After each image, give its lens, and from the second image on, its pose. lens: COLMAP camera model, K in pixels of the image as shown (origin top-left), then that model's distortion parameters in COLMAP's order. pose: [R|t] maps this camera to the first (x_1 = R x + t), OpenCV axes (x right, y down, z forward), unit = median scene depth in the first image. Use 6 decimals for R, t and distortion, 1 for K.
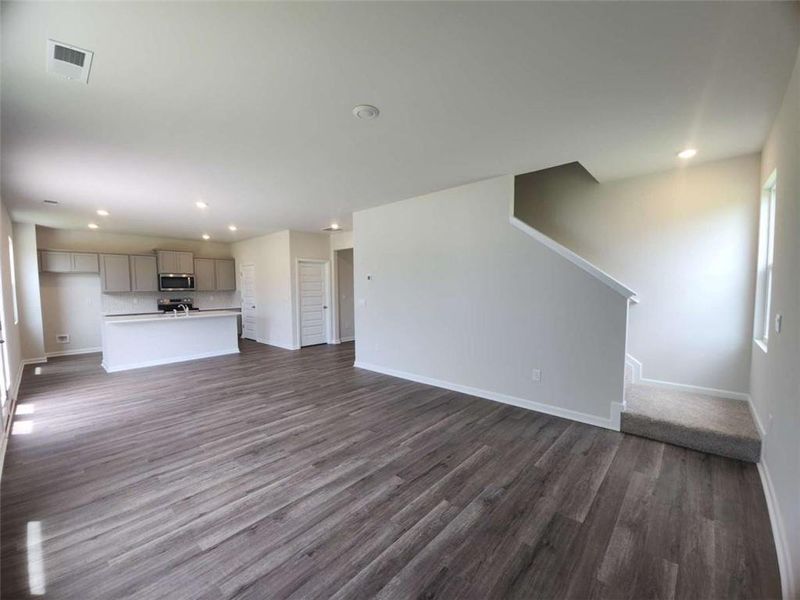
lens RADIAL K [[329.0, 0, 404.5], [0, 329.0, 301.5], [0, 0, 1]] dist [0.009305, -0.007311]
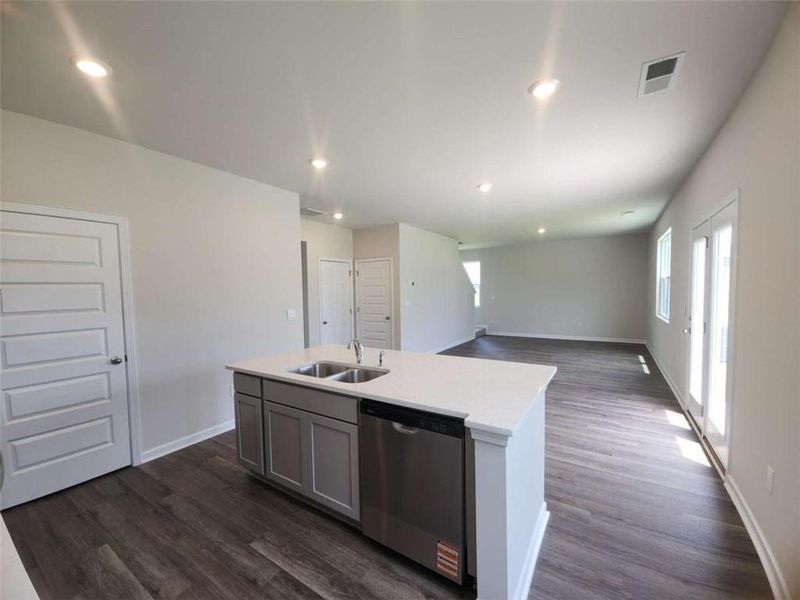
lens RADIAL K [[329.0, 0, 408.0], [0, 329.0, 301.3], [0, 0, 1]] dist [0.009305, -0.007311]
pose [[-0.179370, -0.013087, 0.983695, -2.102991], [0.072618, 0.997008, 0.026505, -0.070108], [-0.981098, 0.076188, -0.177883, 2.053090]]
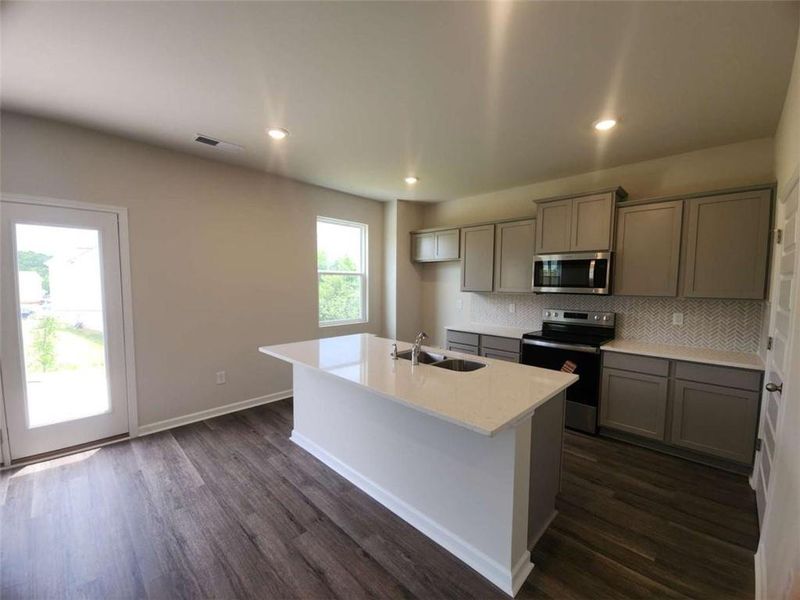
lens RADIAL K [[329.0, 0, 396.5], [0, 329.0, 301.8], [0, 0, 1]] dist [0.009305, -0.007311]
pose [[-0.077143, 0.064951, -0.994902, -0.627639], [-0.062058, 0.995628, 0.069810, -0.093575], [0.995087, 0.067127, -0.072775, 2.035082]]
